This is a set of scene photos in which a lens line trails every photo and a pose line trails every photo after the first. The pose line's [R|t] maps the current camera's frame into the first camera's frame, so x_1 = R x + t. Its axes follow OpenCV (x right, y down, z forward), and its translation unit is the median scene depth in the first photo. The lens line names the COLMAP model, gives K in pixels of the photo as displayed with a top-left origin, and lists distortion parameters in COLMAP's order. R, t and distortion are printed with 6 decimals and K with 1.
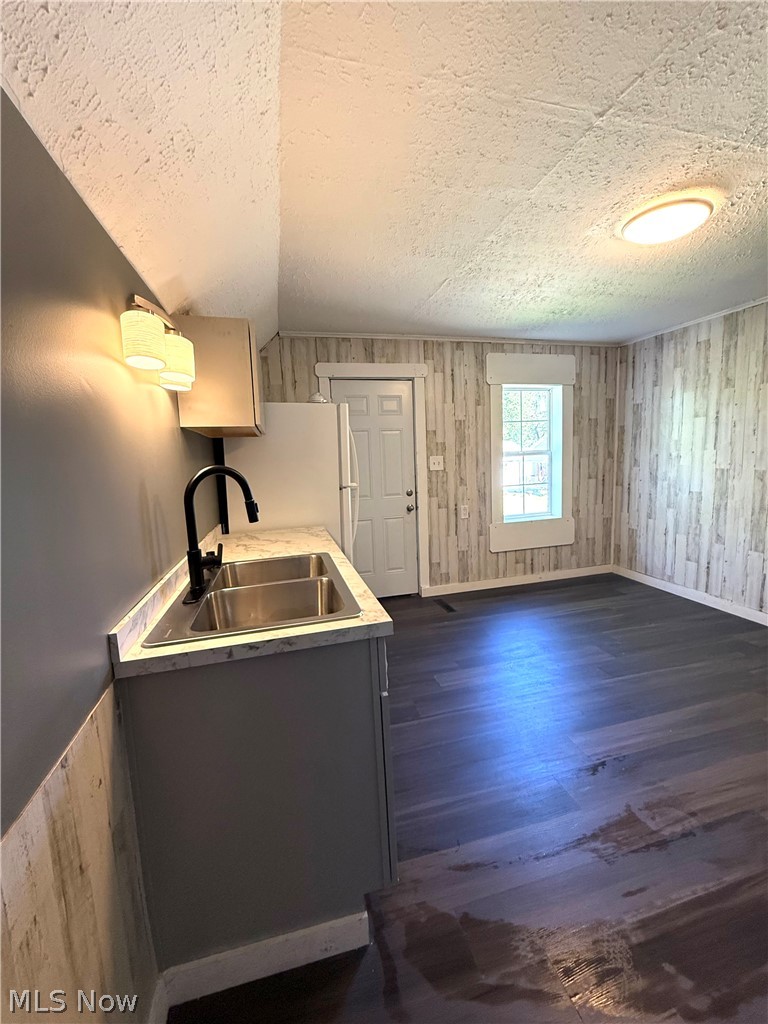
lens RADIAL K [[409.0, 0, 384.7], [0, 409.0, 508.9], [0, 0, 1]] dist [-0.002531, 0.000216]
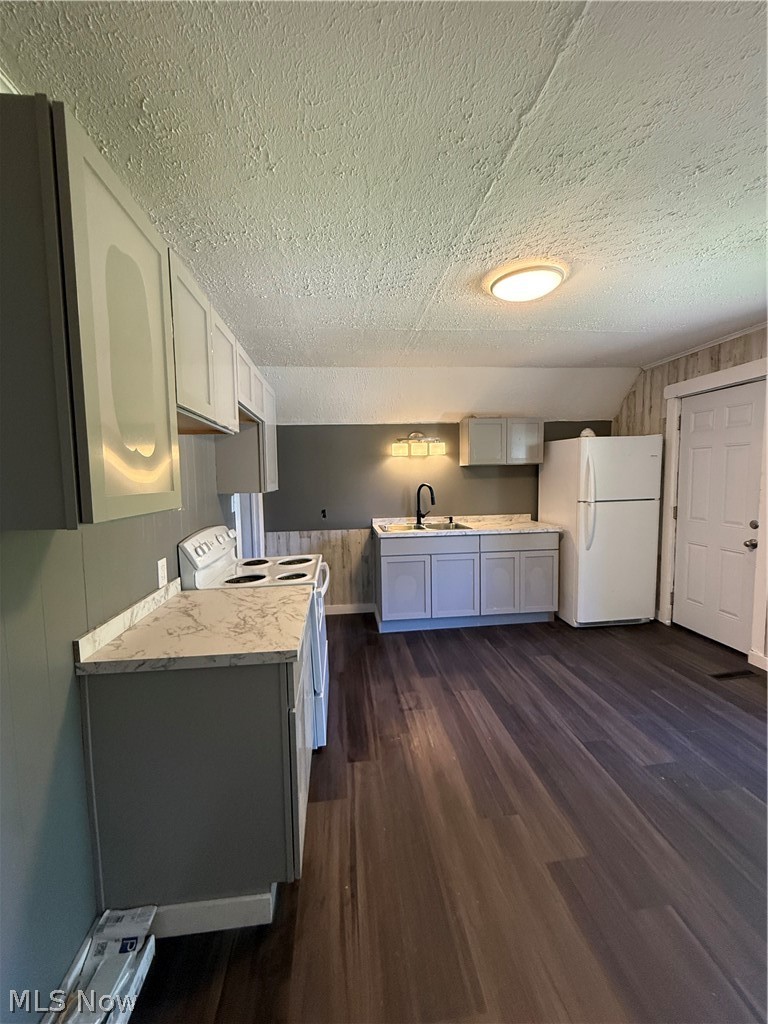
lens RADIAL K [[409.0, 0, 382.0], [0, 409.0, 508.3], [0, 0, 1]] dist [-0.002531, 0.000216]
pose [[-0.146949, 0.122699, -0.981504, 0.917127], [-0.092759, 0.986194, 0.137173, -0.109894], [0.984785, 0.111201, -0.133539, 0.404799]]
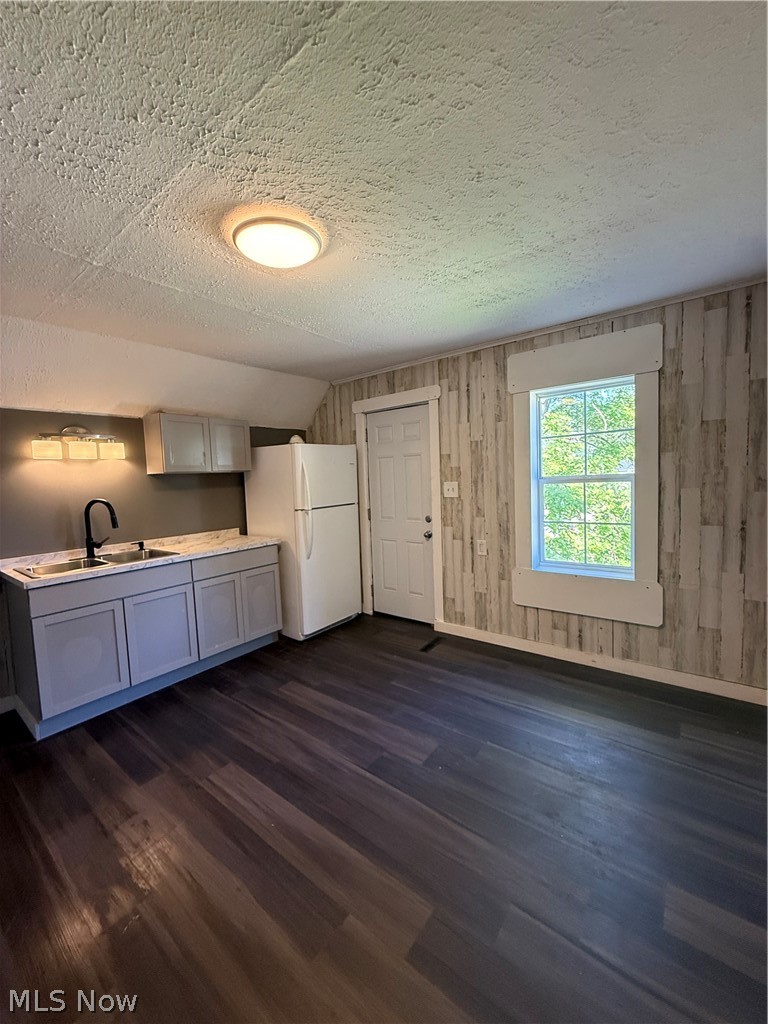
lens RADIAL K [[409.0, 0, 382.5], [0, 409.0, 508.8], [0, 0, 1]] dist [-0.002531, 0.000216]
pose [[0.605695, 0.078184, -0.791846, 0.758268], [-0.081104, 0.996044, 0.036309, -0.089760], [0.791552, 0.042230, 0.609640, 0.322477]]
